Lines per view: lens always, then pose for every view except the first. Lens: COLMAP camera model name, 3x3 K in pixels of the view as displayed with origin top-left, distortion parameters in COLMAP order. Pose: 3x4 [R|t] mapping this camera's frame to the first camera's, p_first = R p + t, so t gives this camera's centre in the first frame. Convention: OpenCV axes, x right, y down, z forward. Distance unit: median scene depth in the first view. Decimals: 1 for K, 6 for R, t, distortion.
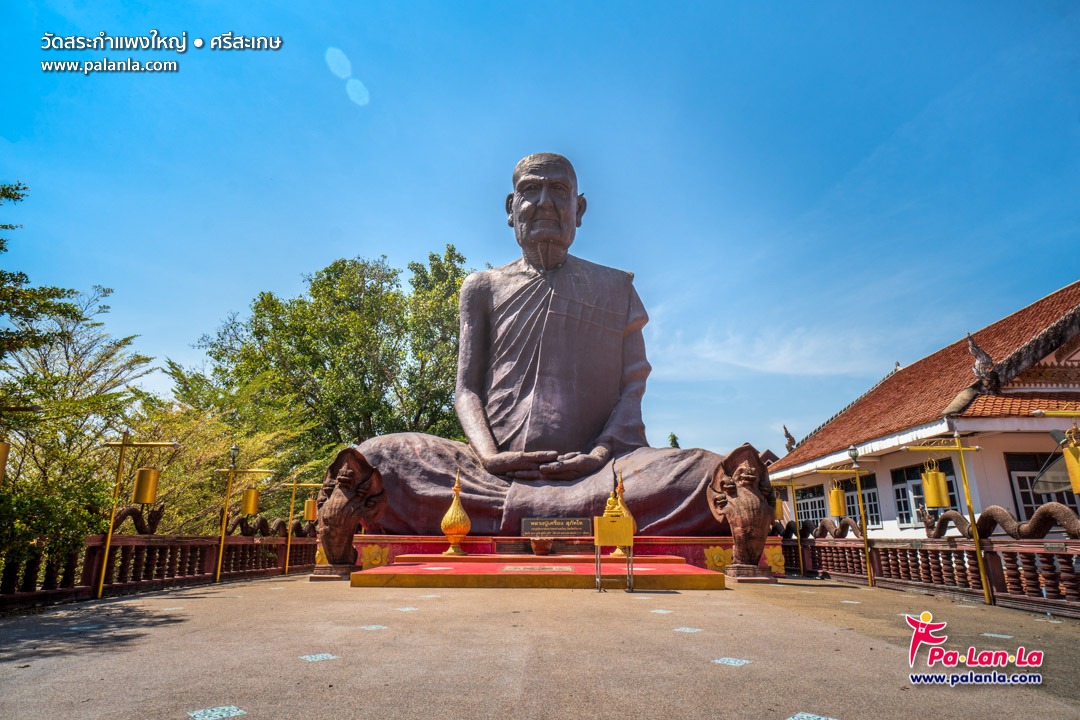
lens RADIAL K [[620.6, 0, 540.0], [0, 620.6, 360.0], [0, 0, 1]] dist [0.000285, 0.000003]
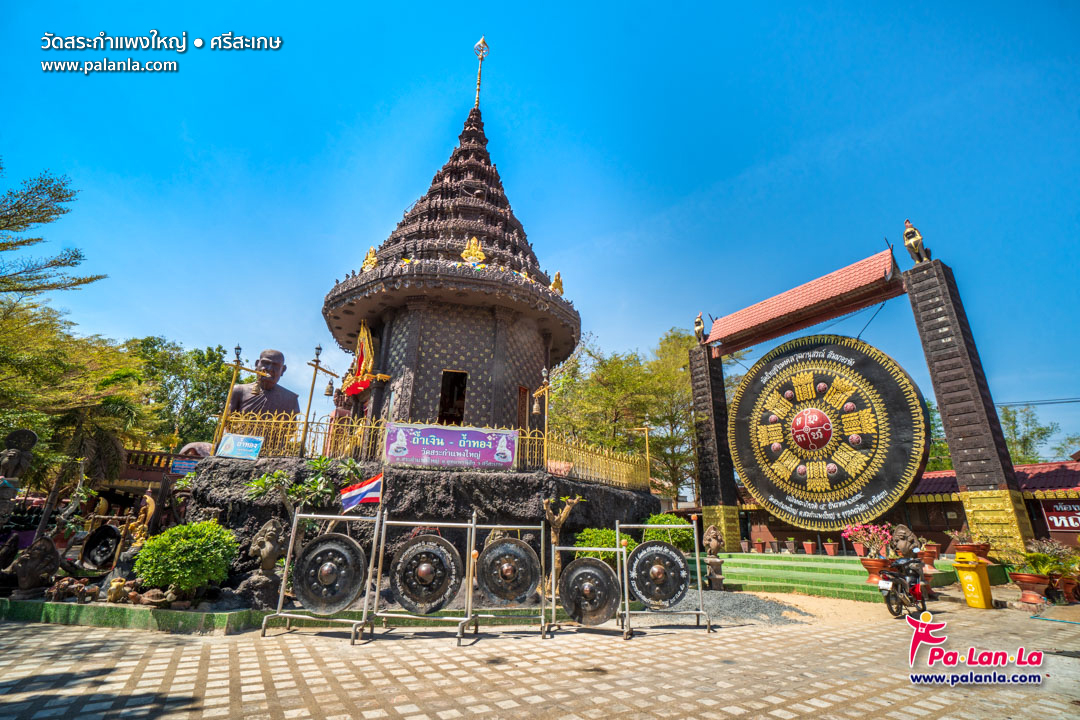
lens RADIAL K [[486.9, 0, 540.0], [0, 486.9, 360.0], [0, 0, 1]] dist [-0.001510, -0.000176]
pose [[0.851009, 0.188974, 0.489972, -0.023670], [-0.167183, 0.981959, -0.088354, -0.171189], [-0.497829, -0.006725, 0.867249, -0.942291]]
